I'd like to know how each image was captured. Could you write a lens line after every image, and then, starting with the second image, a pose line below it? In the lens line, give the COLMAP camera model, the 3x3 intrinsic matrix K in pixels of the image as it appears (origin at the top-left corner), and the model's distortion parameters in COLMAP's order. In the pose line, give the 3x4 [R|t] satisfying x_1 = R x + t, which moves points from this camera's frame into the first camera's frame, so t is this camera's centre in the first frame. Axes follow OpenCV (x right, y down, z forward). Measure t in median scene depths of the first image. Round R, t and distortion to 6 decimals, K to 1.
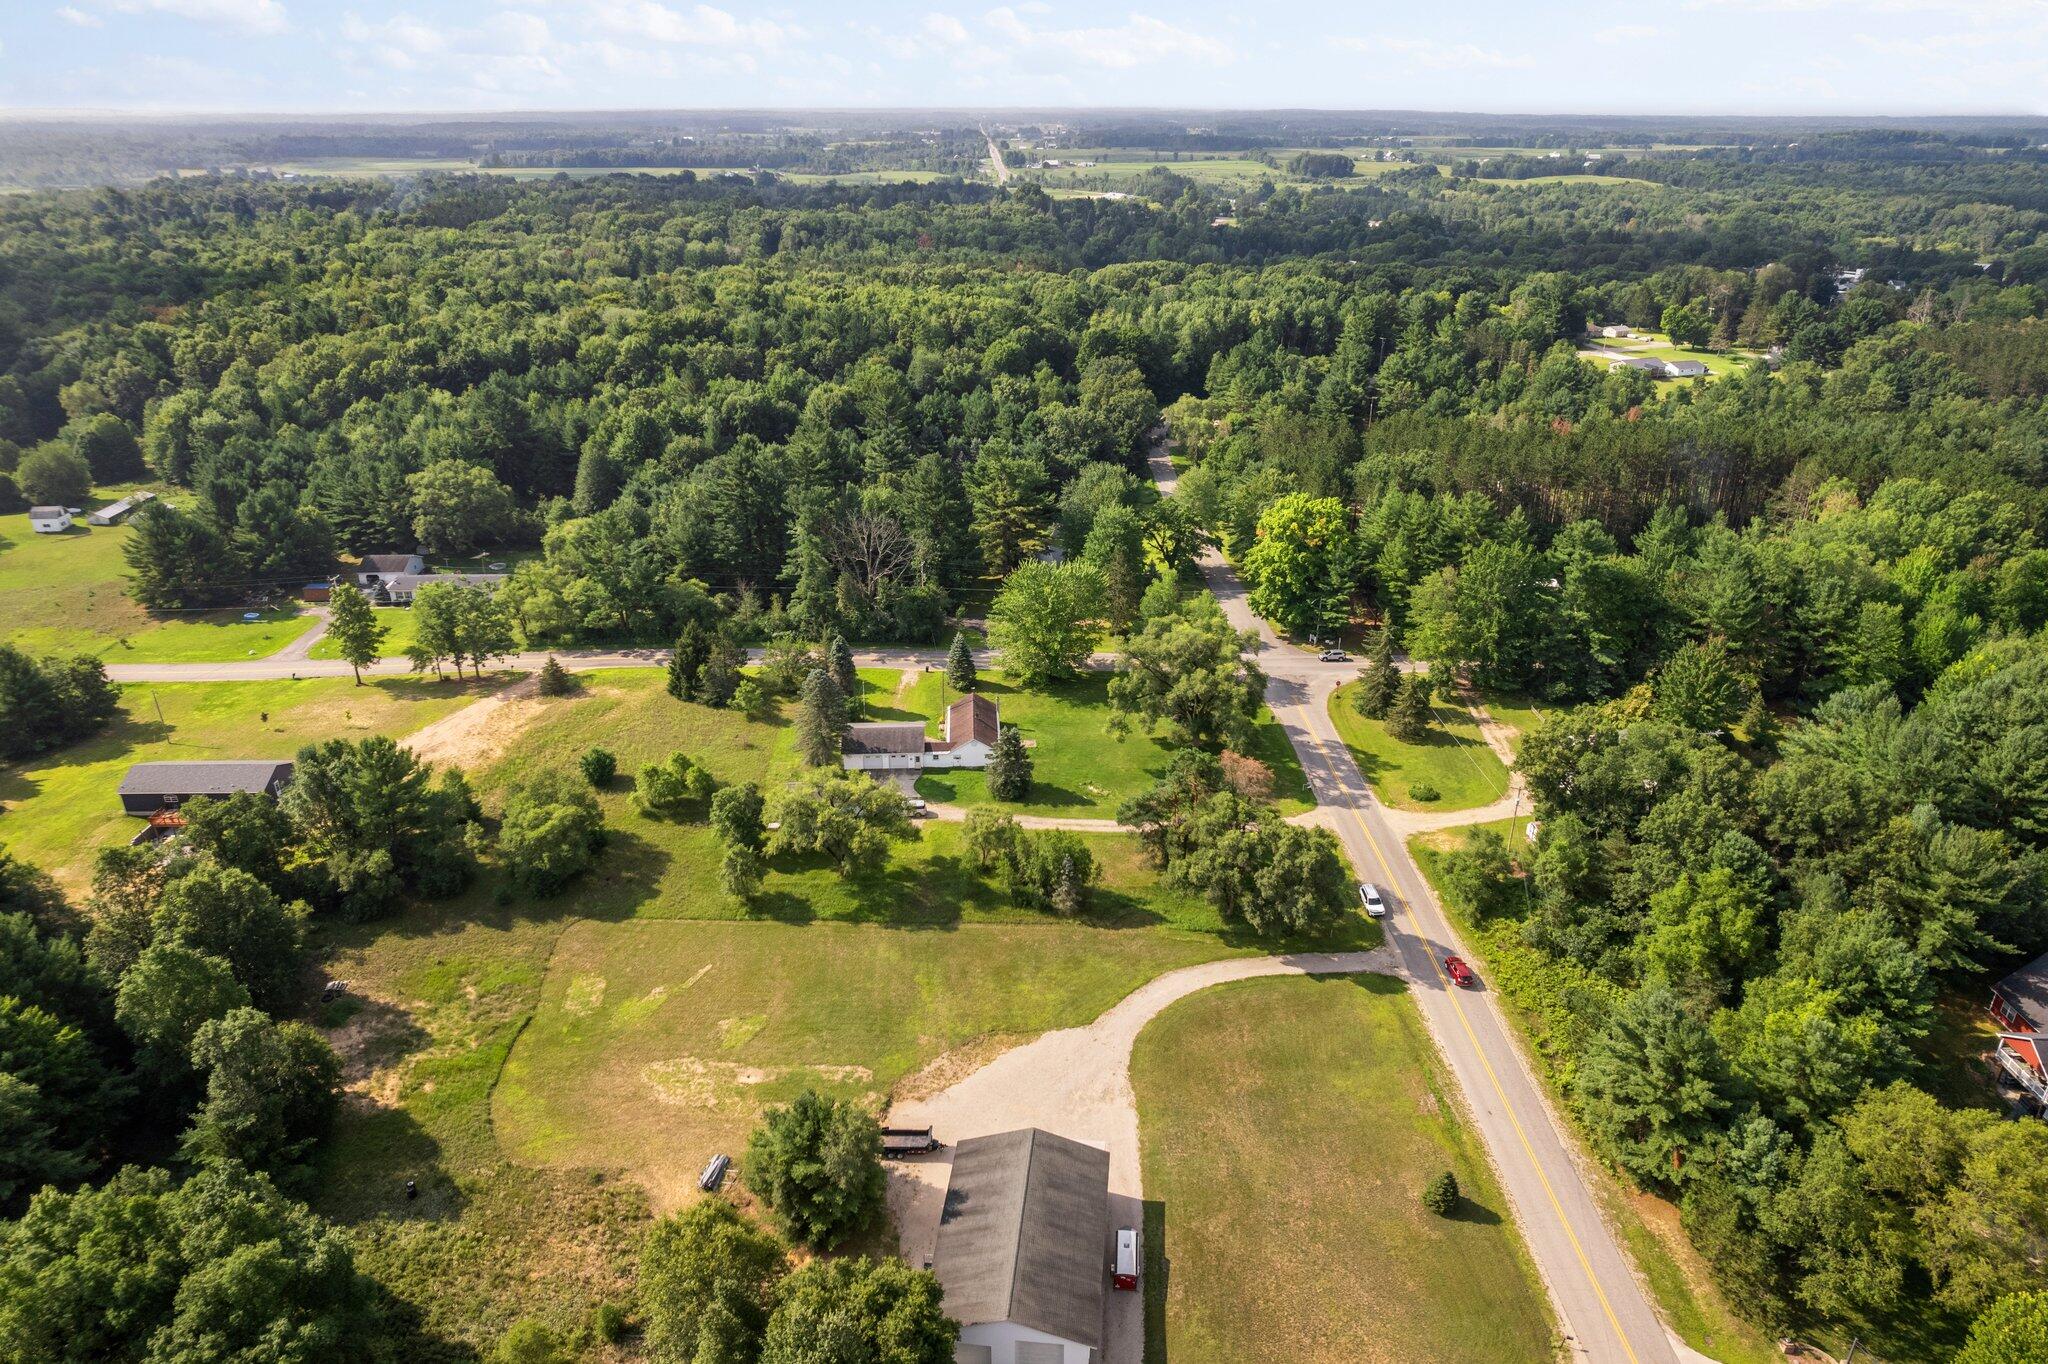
lens RADIAL K [[1303.2, 0, 1024.0], [0, 1303.2, 682.0], [0, 0, 1]] dist [-0.082864, 0.073563]
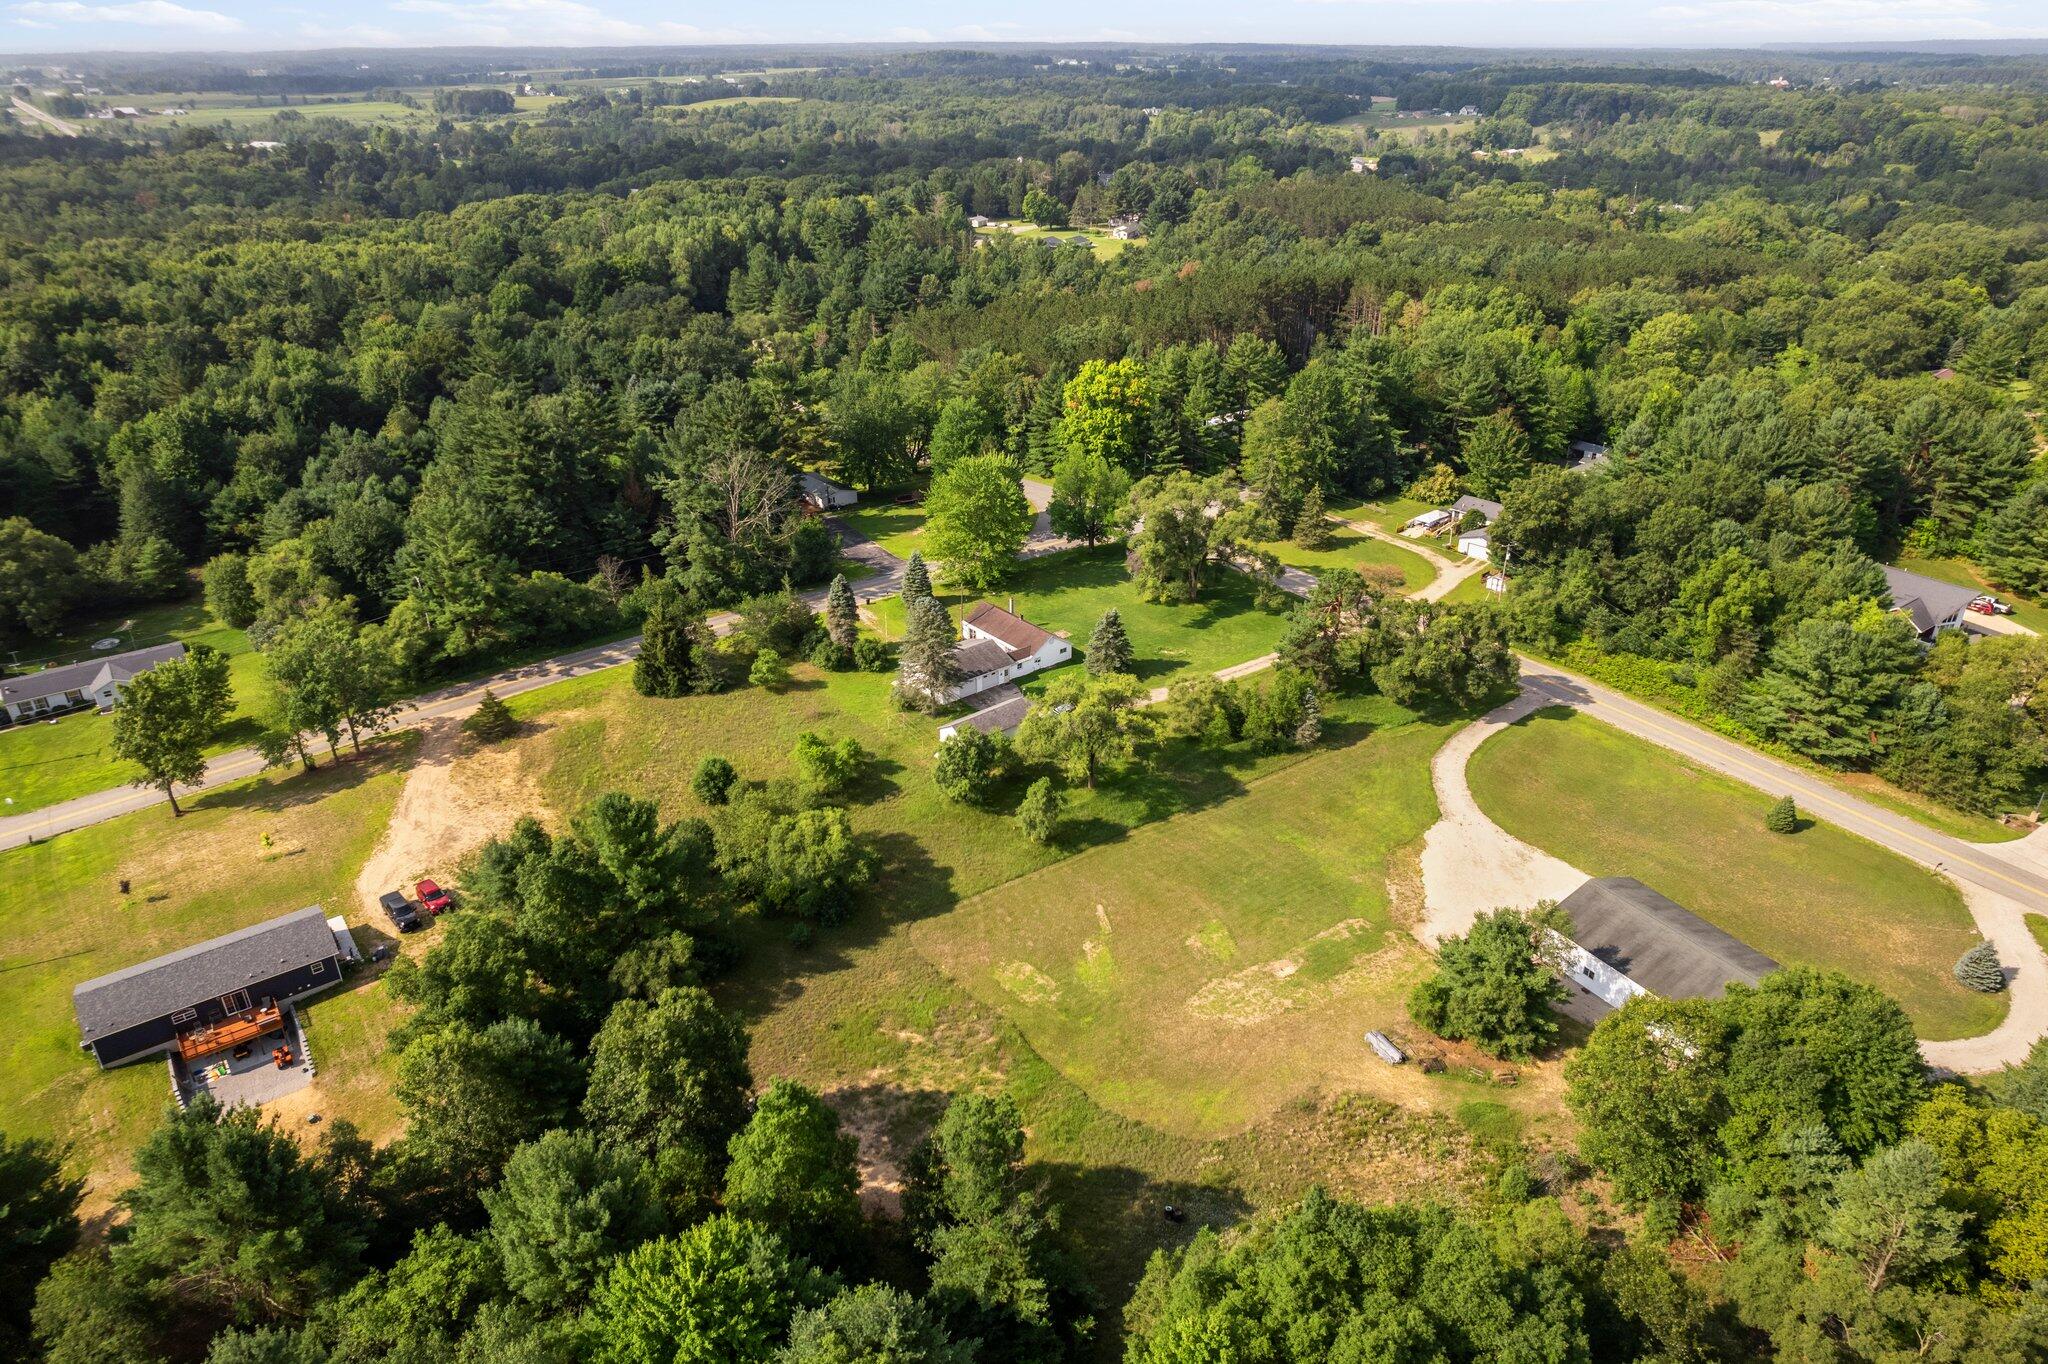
lens RADIAL K [[1303.2, 0, 1024.0], [0, 1303.2, 682.0], [0, 0, 1]] dist [-0.082864, 0.073563]
pose [[0.807875, -0.268251, 0.524767, -0.523326], [0.245302, 0.962666, 0.114455, -0.035461], [-0.535878, 0.036261, 0.843516, 0.185087]]
